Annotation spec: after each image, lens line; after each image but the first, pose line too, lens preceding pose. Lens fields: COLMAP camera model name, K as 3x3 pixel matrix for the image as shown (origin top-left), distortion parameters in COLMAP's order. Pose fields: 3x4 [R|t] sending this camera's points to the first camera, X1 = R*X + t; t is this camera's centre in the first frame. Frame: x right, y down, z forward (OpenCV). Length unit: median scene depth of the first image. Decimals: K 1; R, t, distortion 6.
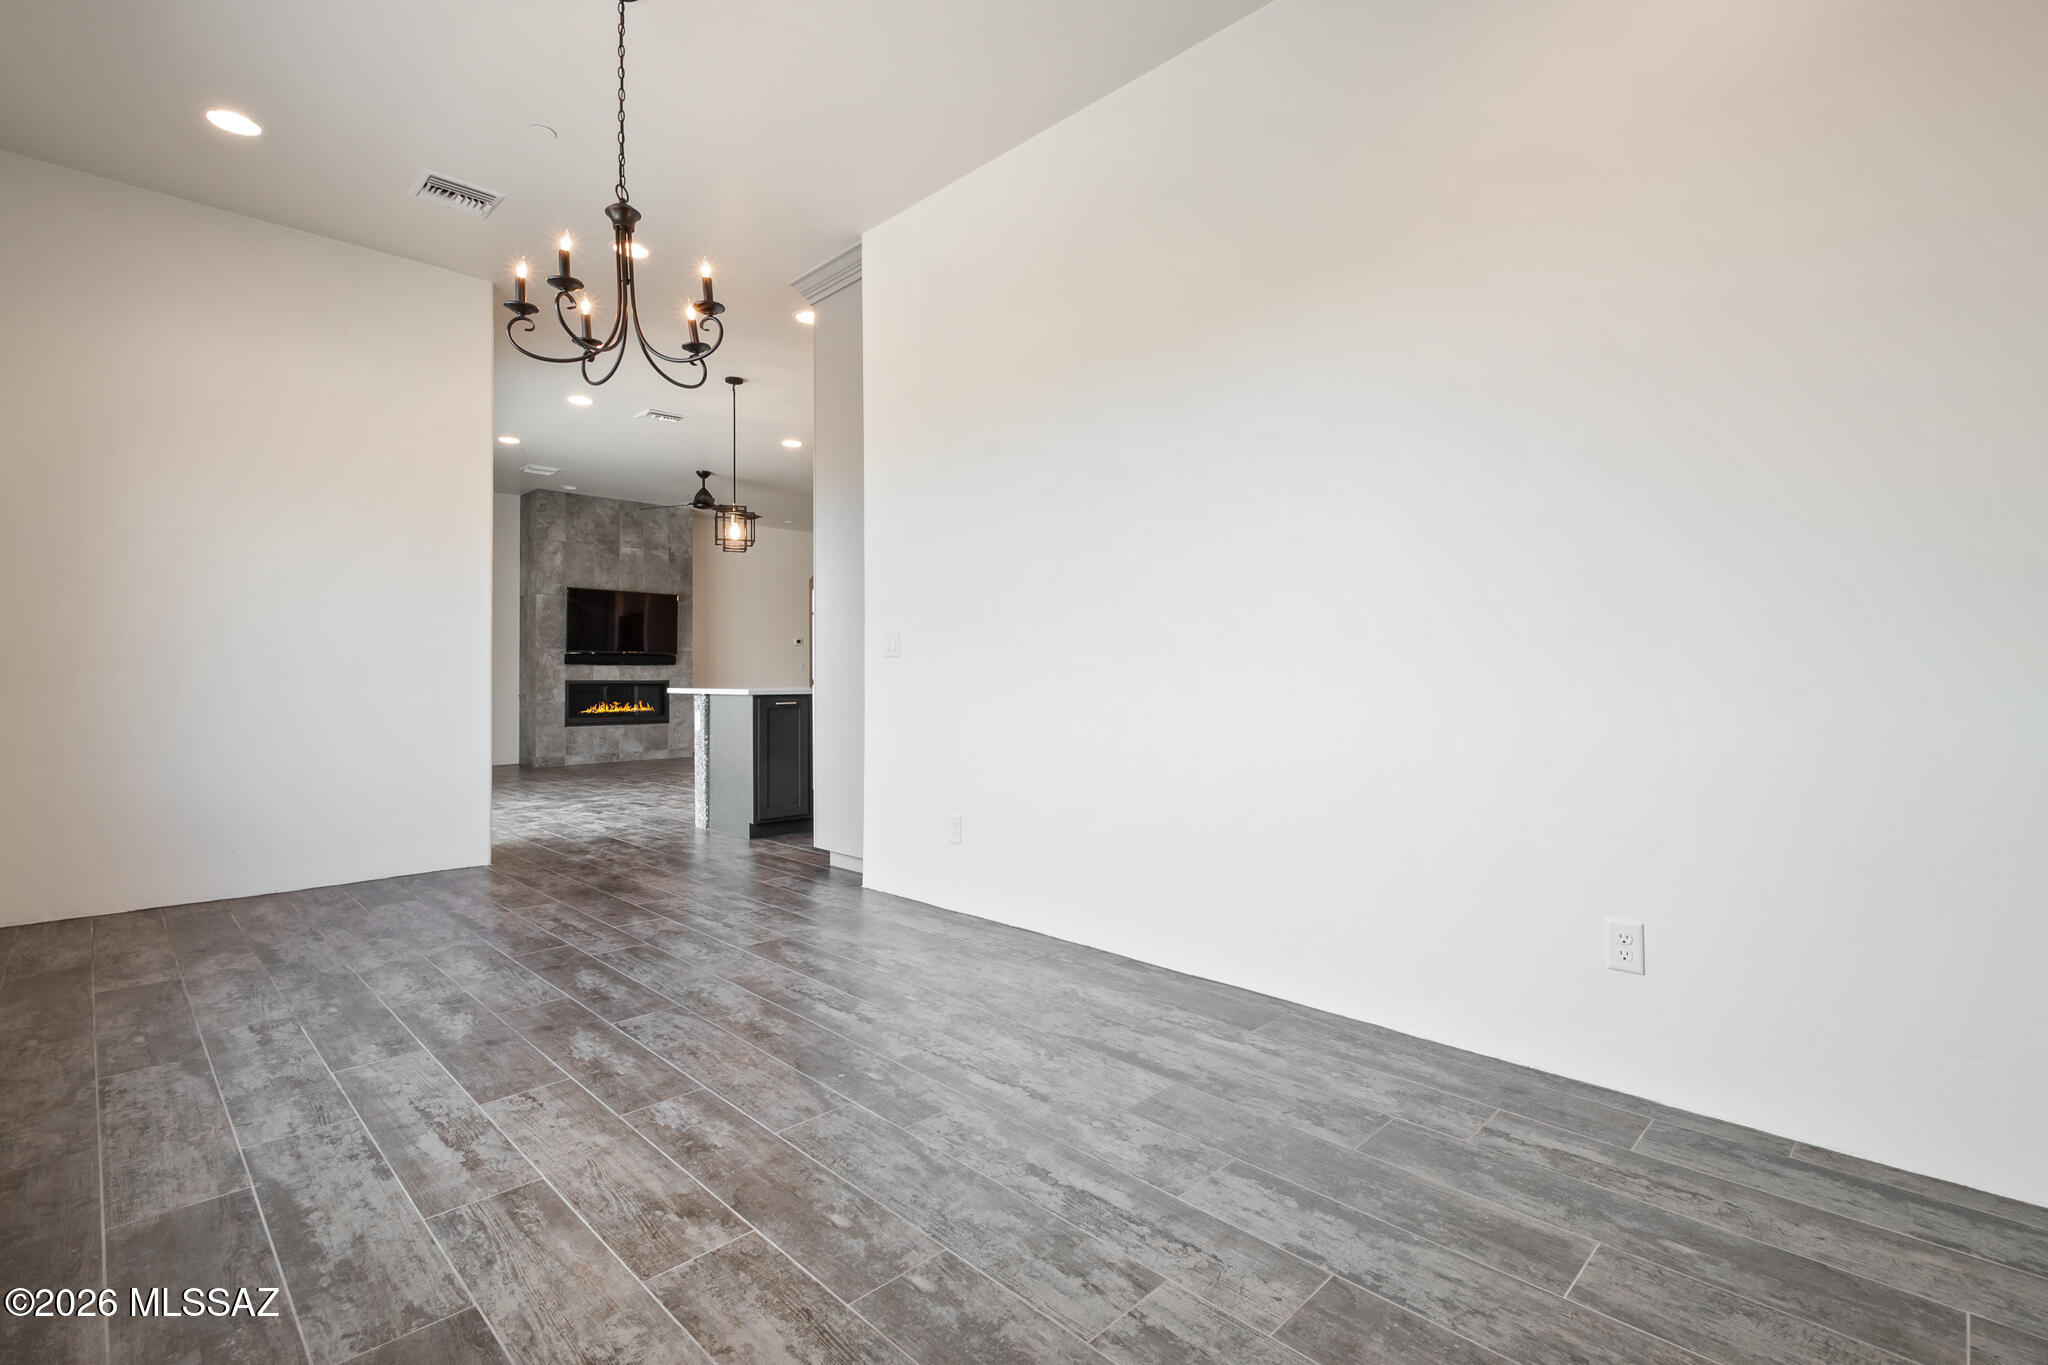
lens RADIAL K [[920.3, 0, 1063.3], [0, 920.3, 689.5], [0, 0, 1]] dist [0.001460, -0.000537]
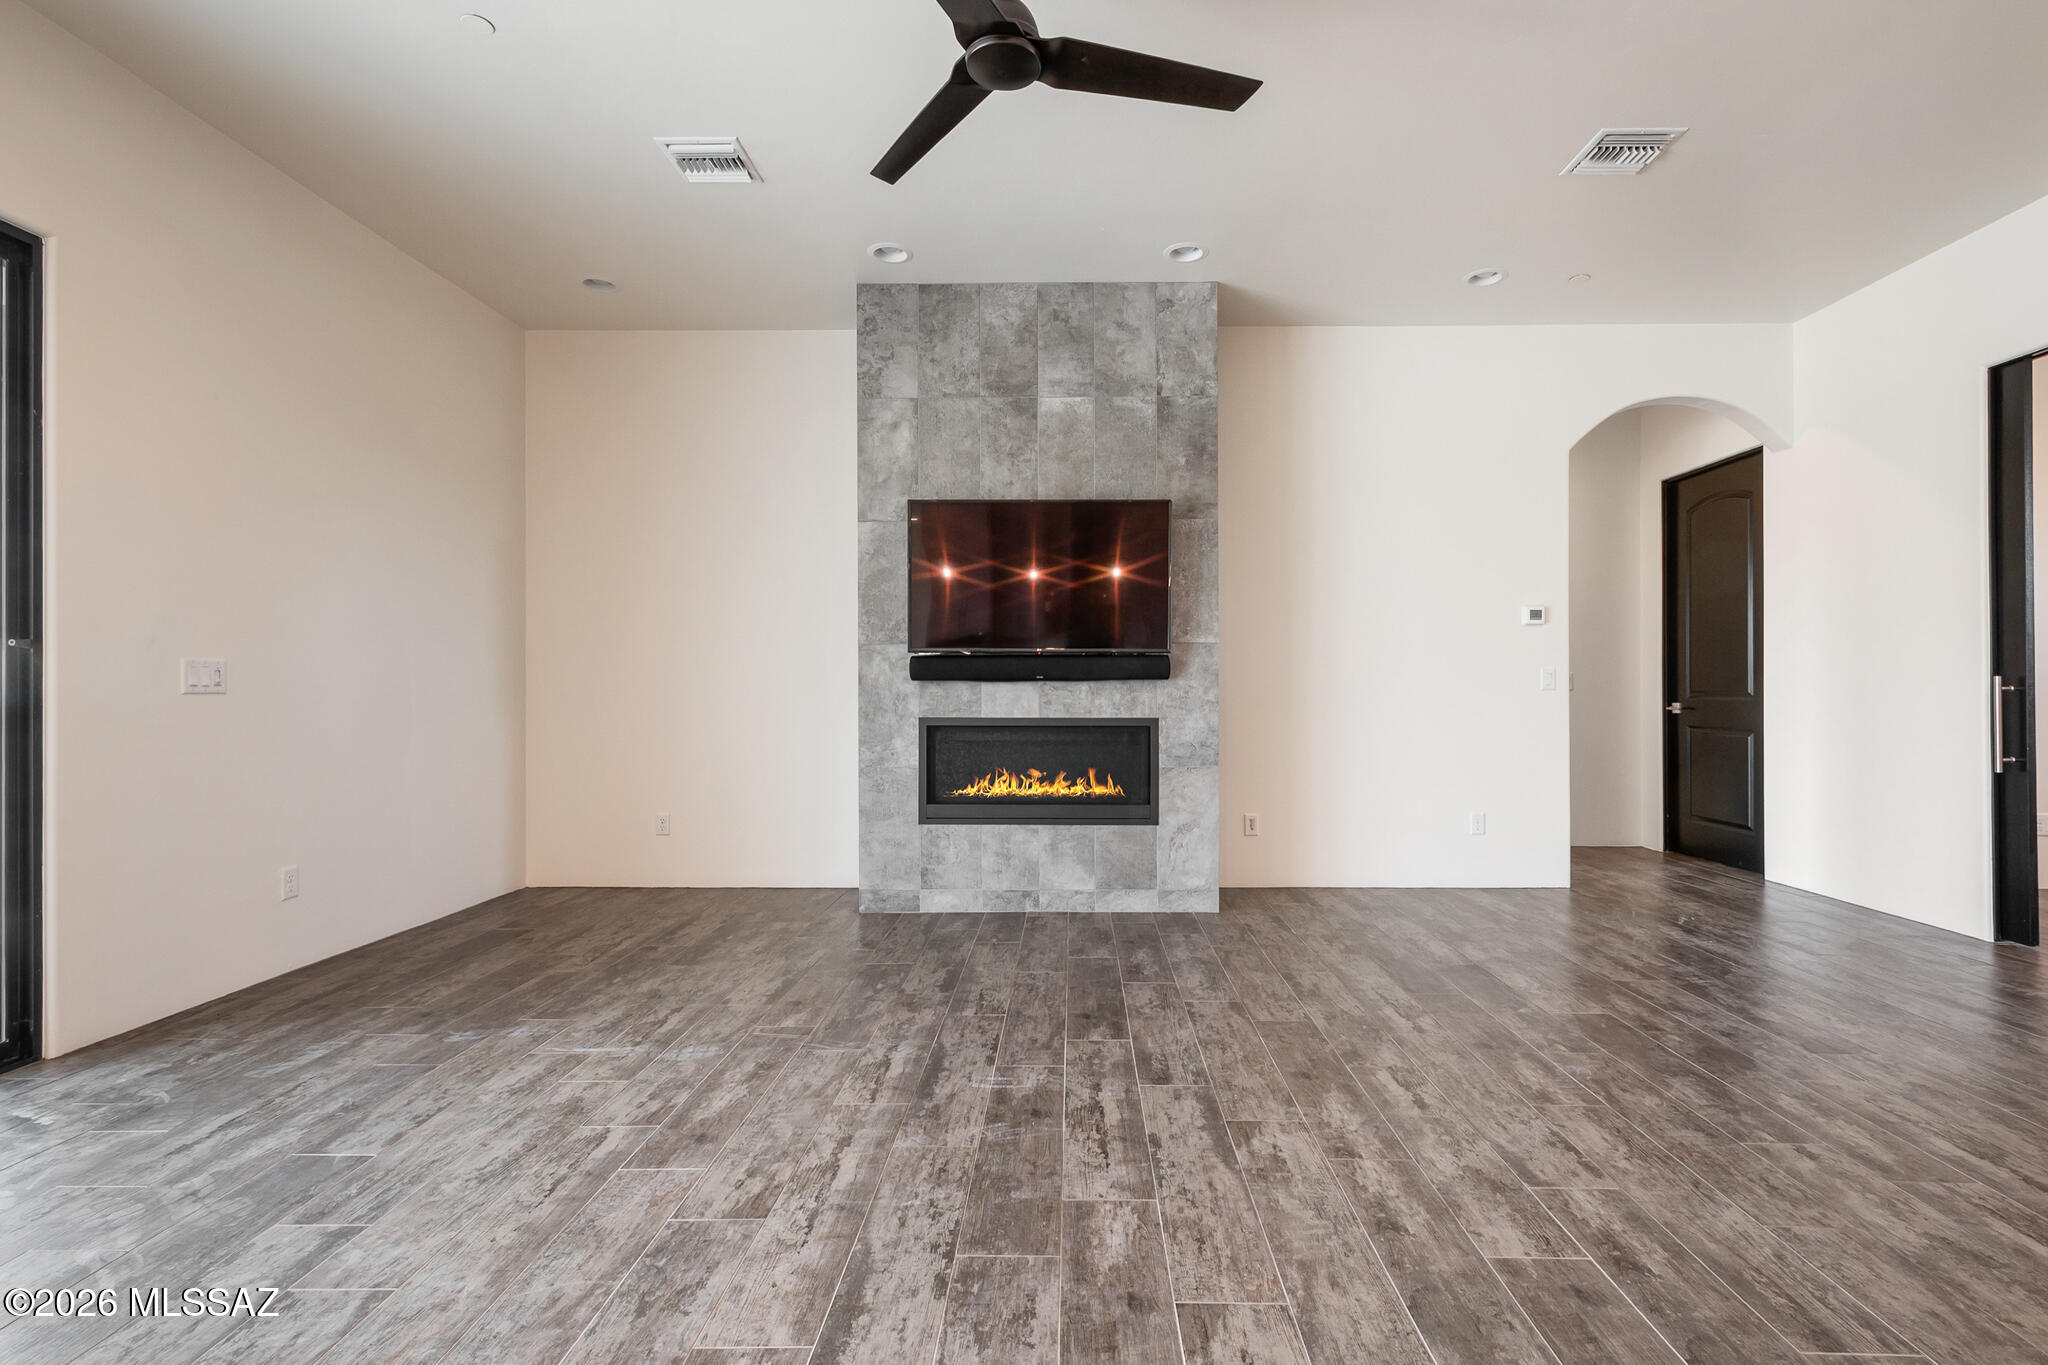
lens RADIAL K [[920.3, 0, 1063.3], [0, 920.3, 689.5], [0, 0, 1]] dist [0.001460, -0.000537]
pose [[0.676486, -0.002516, -0.736451, -0.168704], [-0.009283, 0.999886, -0.011943, -0.018062], [0.736397, 0.014916, 0.676385, 0.729444]]
